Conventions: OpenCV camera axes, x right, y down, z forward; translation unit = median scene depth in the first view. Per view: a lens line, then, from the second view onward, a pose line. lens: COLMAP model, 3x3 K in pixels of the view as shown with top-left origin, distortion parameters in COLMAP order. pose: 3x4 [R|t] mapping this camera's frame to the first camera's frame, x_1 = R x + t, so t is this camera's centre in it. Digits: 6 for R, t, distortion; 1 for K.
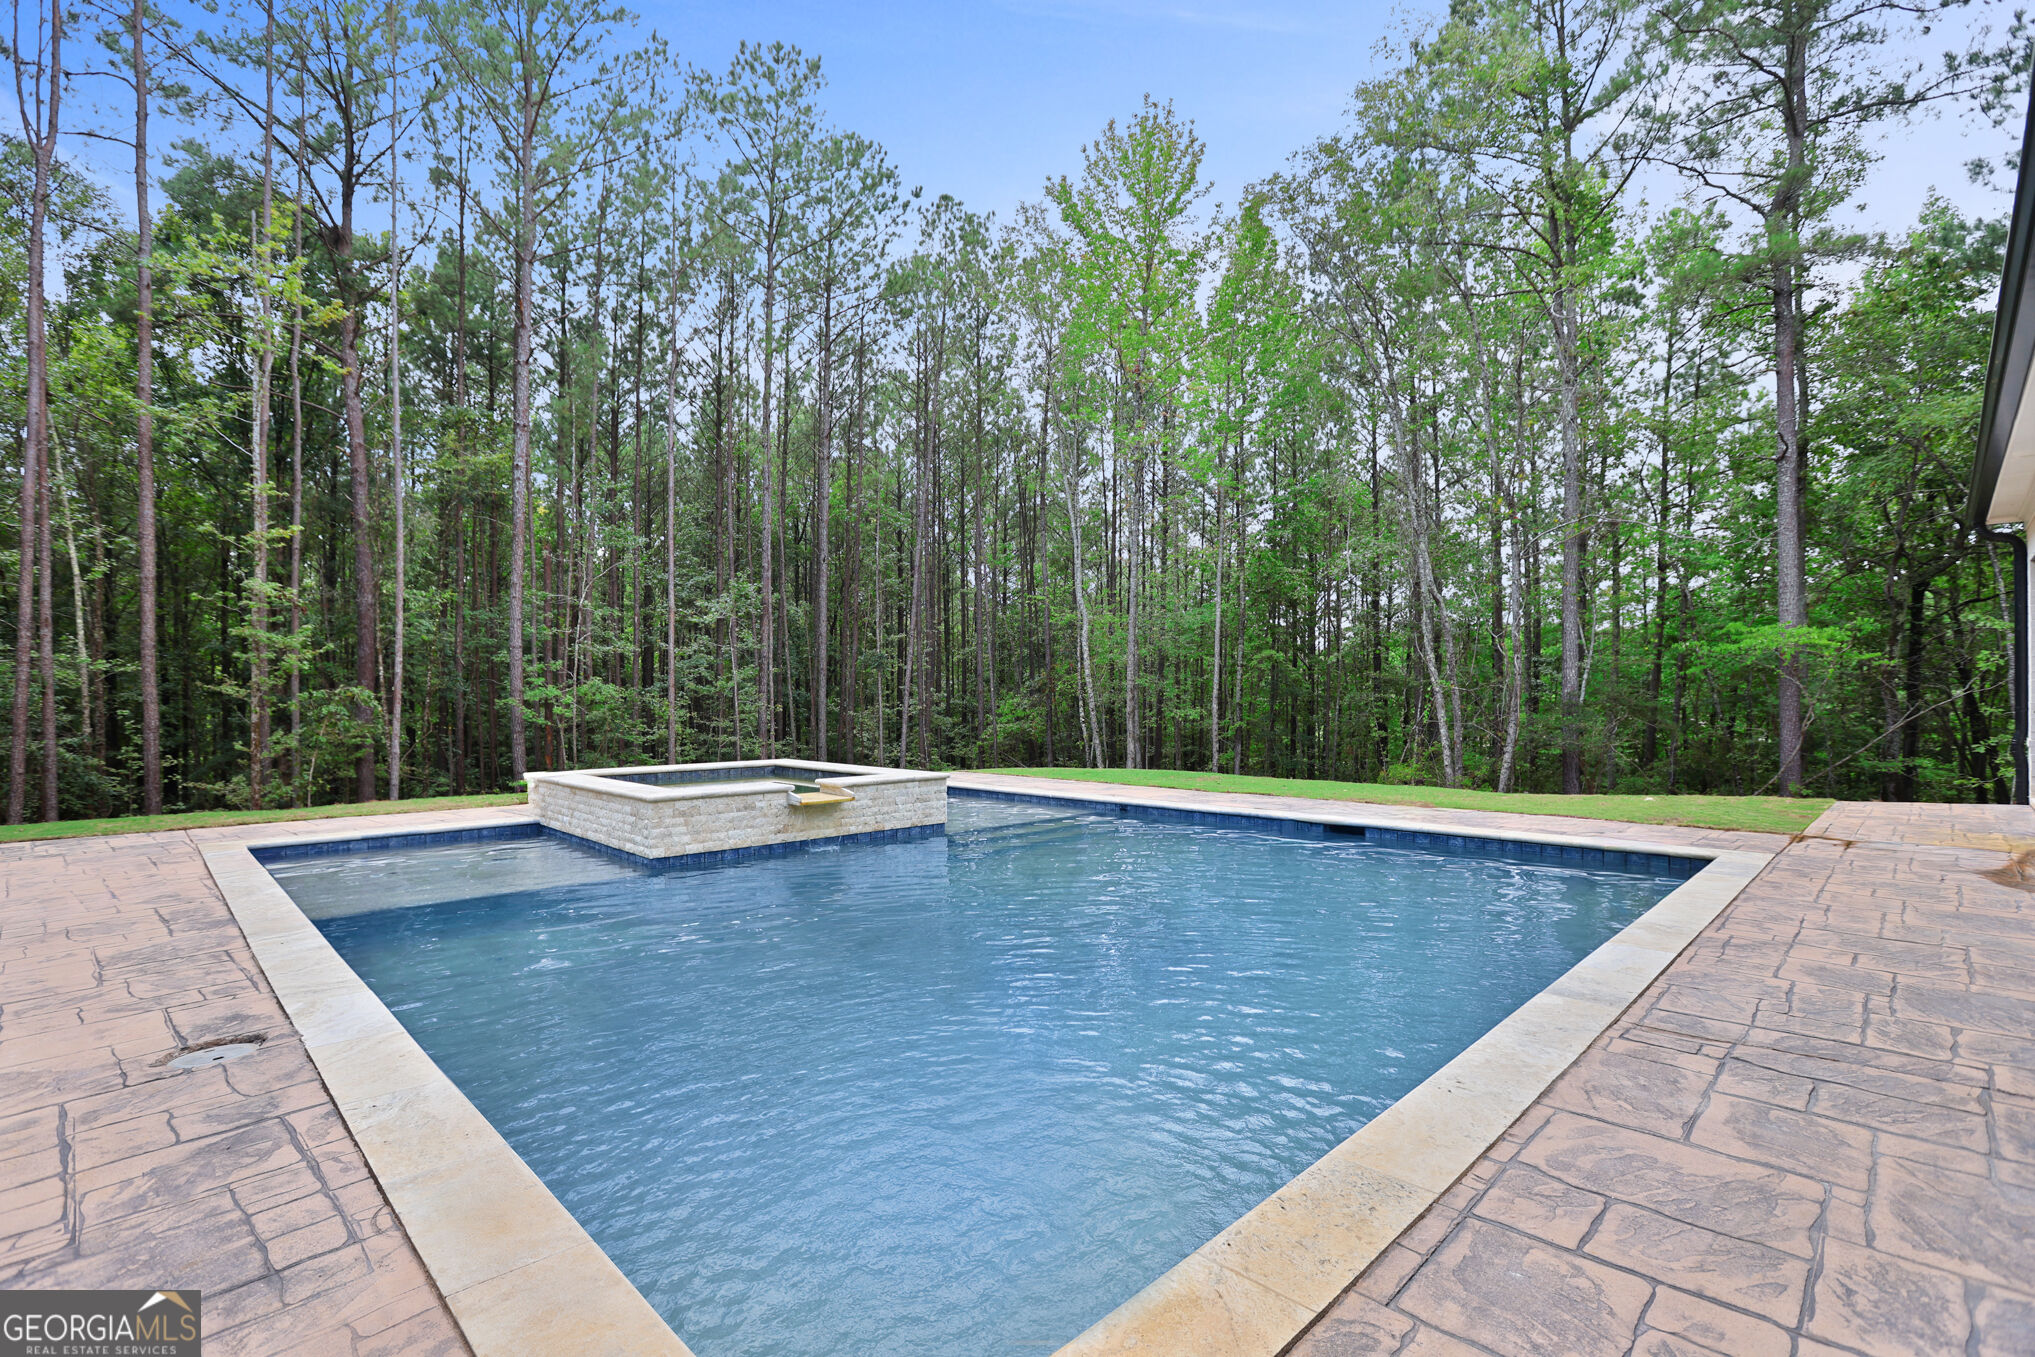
lens RADIAL K [[904.1, 0, 1007.8], [0, 904.1, 695.2], [0, 0, 1]] dist [0.001008, 0.000550]
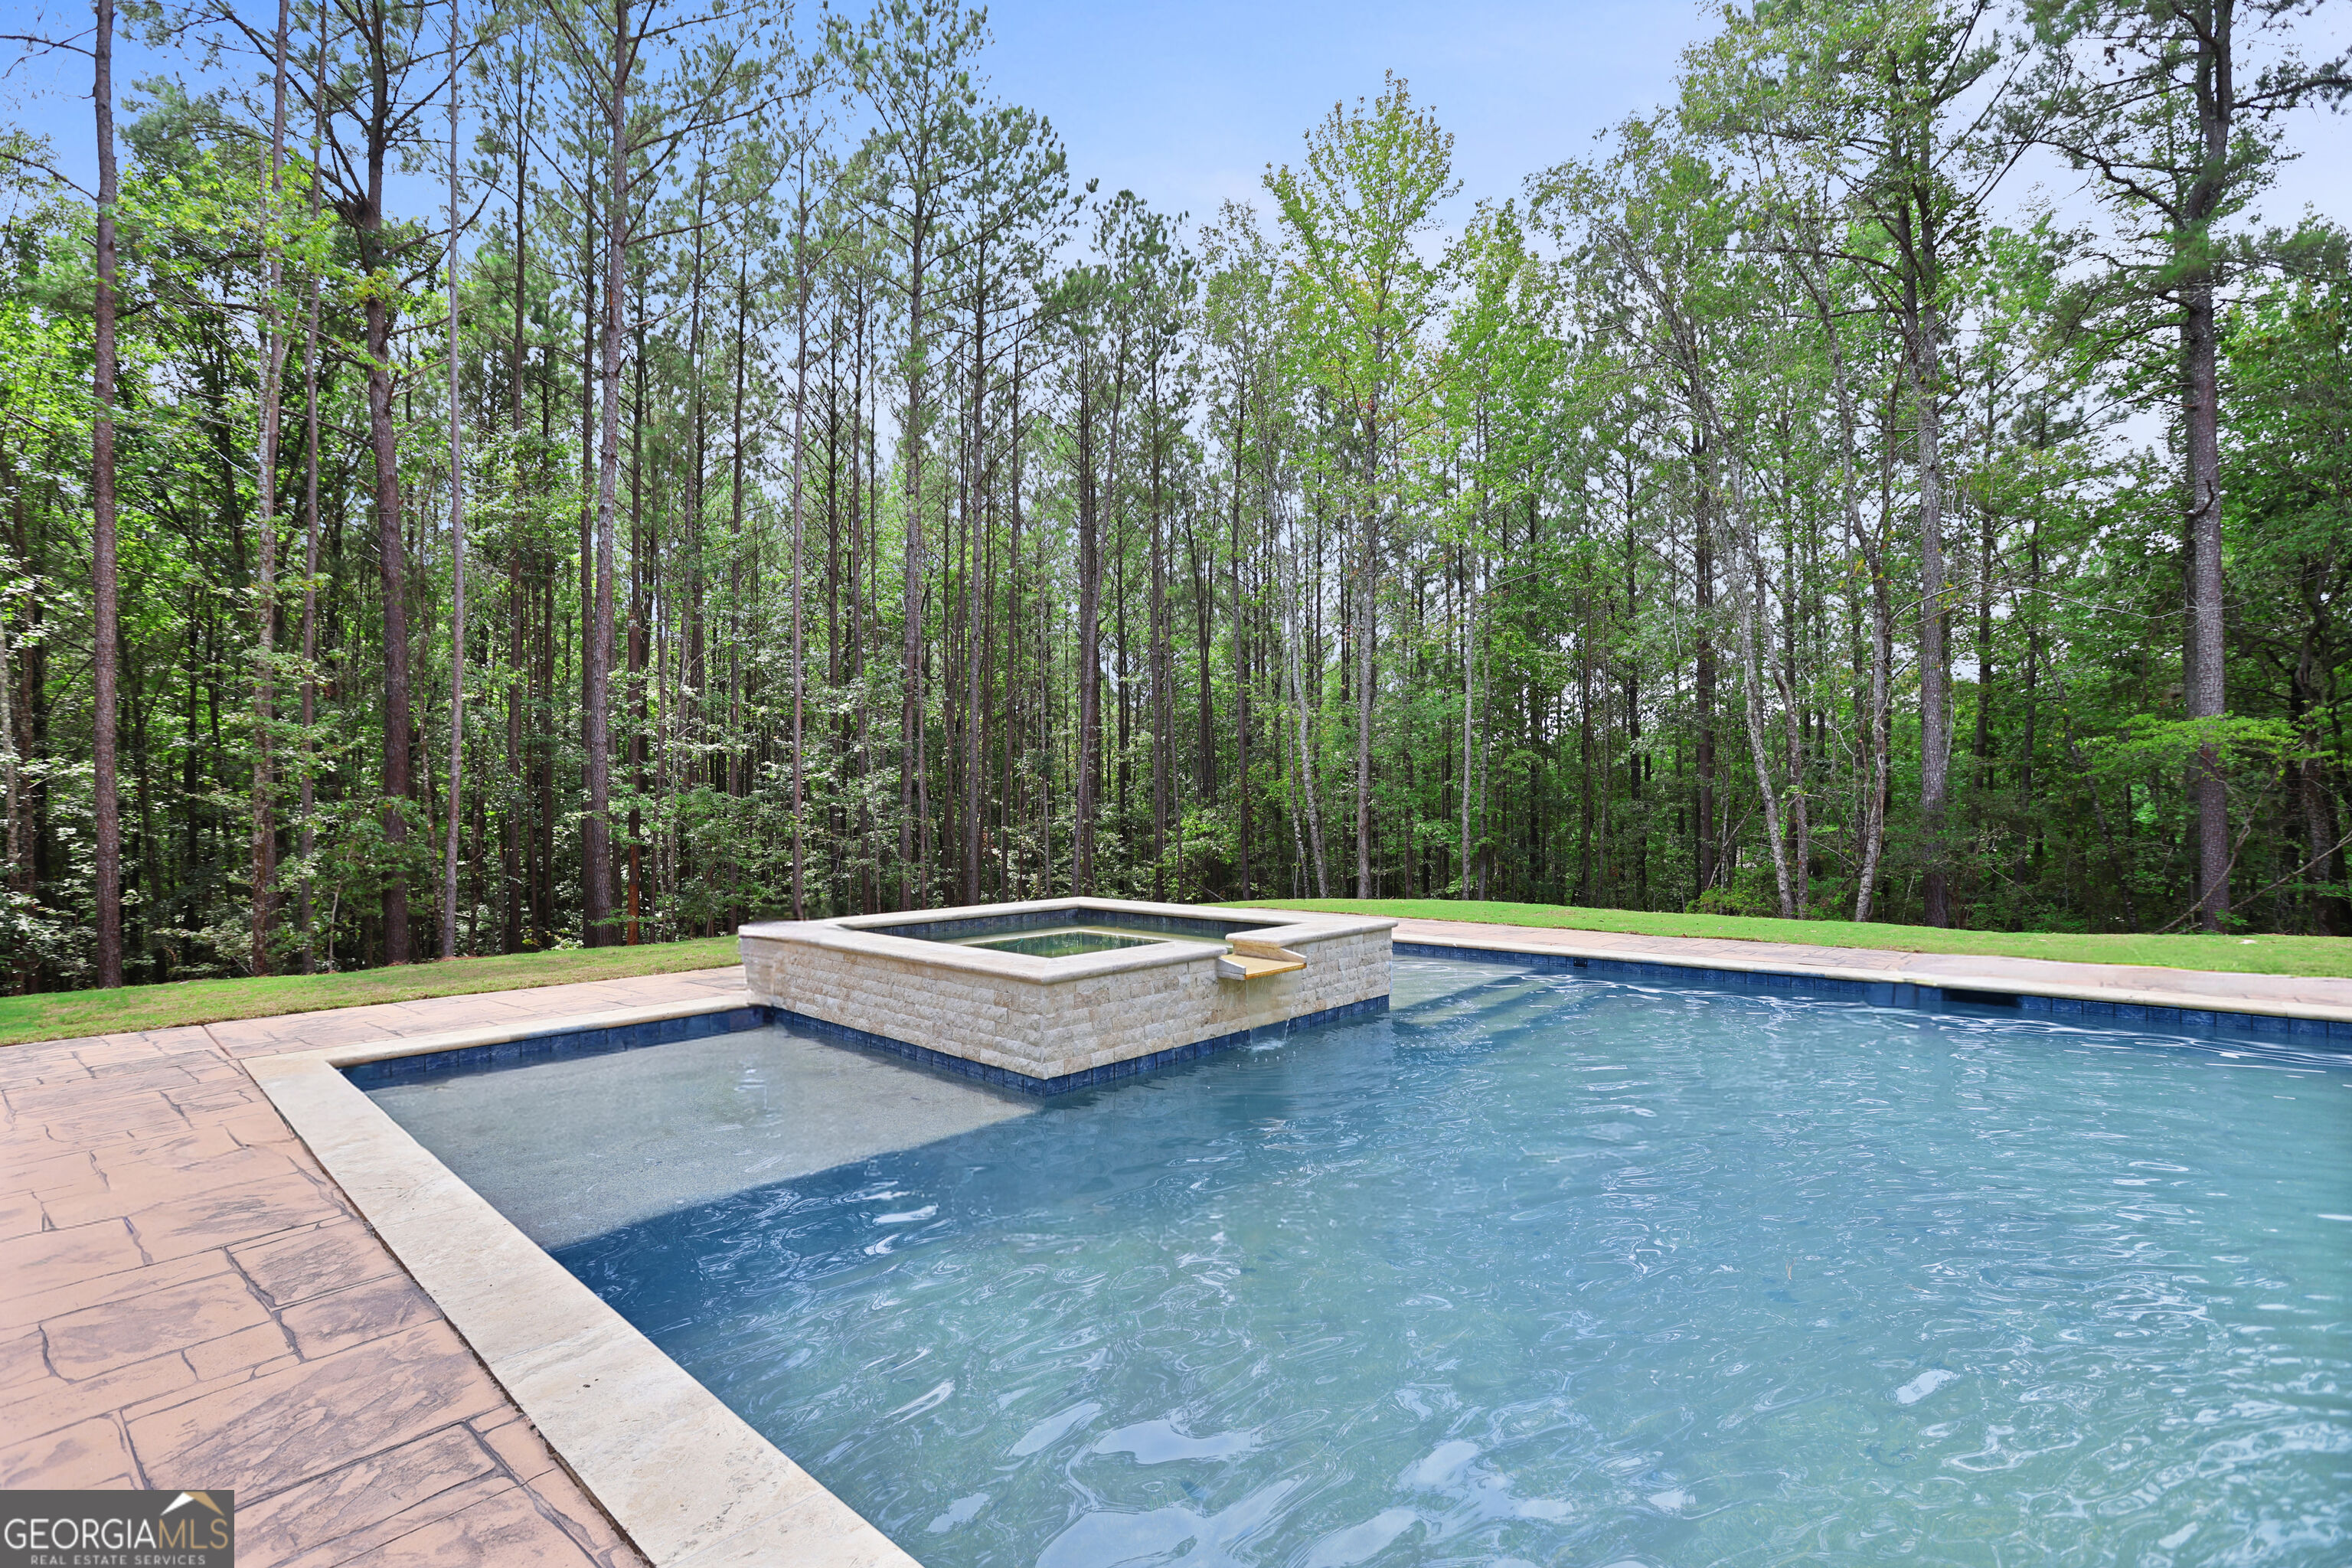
lens RADIAL K [[1047.8, 0, 1174.3], [0, 1047.8, 790.6], [0, 0, 1]] dist [0.001114, 0.000554]
pose [[0.998780, -0.001581, 0.049347, -0.086373], [0.002306, 0.999890, -0.014646, 0.000541], [-0.049318, 0.014742, 0.998674, 0.076049]]
